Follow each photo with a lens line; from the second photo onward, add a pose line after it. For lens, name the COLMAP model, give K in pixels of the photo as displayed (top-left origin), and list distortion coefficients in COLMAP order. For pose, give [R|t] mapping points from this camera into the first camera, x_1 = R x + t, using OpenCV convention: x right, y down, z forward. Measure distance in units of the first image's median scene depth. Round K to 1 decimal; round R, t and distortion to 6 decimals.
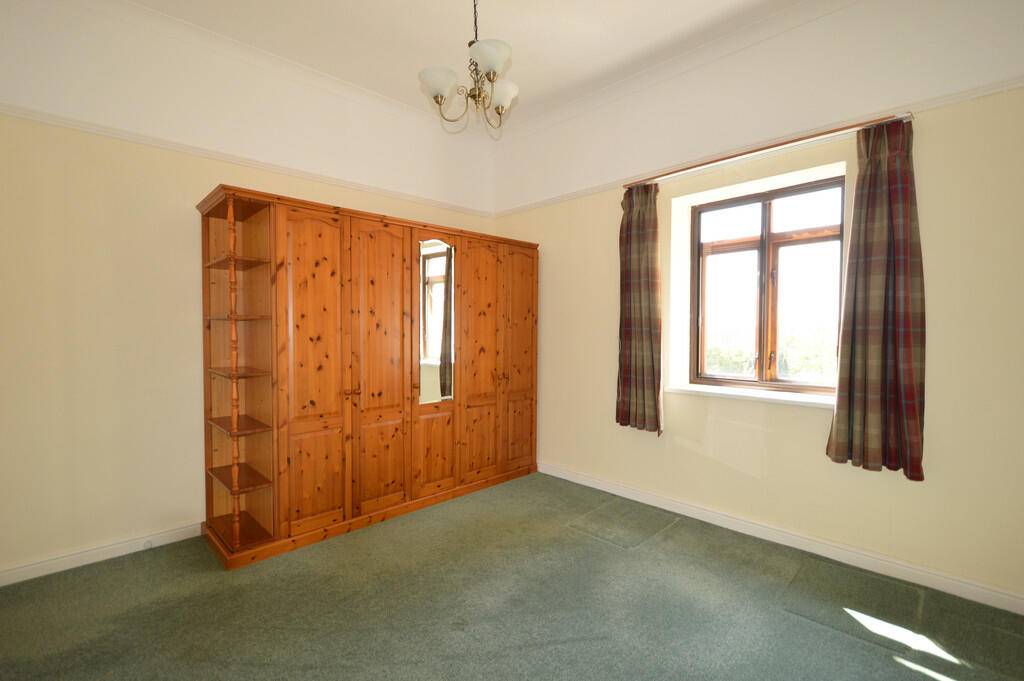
lens RADIAL K [[453.4, 0, 512.2], [0, 453.4, 340.3], [0, 0, 1]] dist [-0.002777, -0.003348]
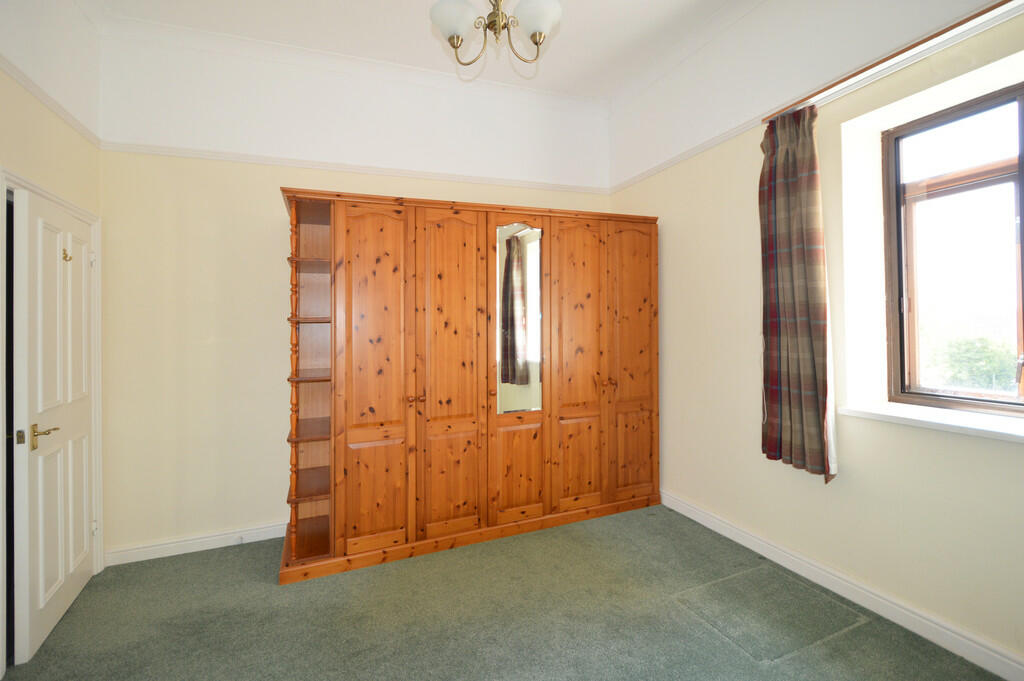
lens RADIAL K [[453.4, 0, 506.8], [0, 453.4, 320.9], [0, 0, 1]] dist [-0.002777, -0.003348]
pose [[0.925254, -0.027412, -0.378356, 0.148548], [0.016217, 0.999332, -0.032744, -0.007688], [0.379001, 0.024161, 0.925081, 0.214432]]
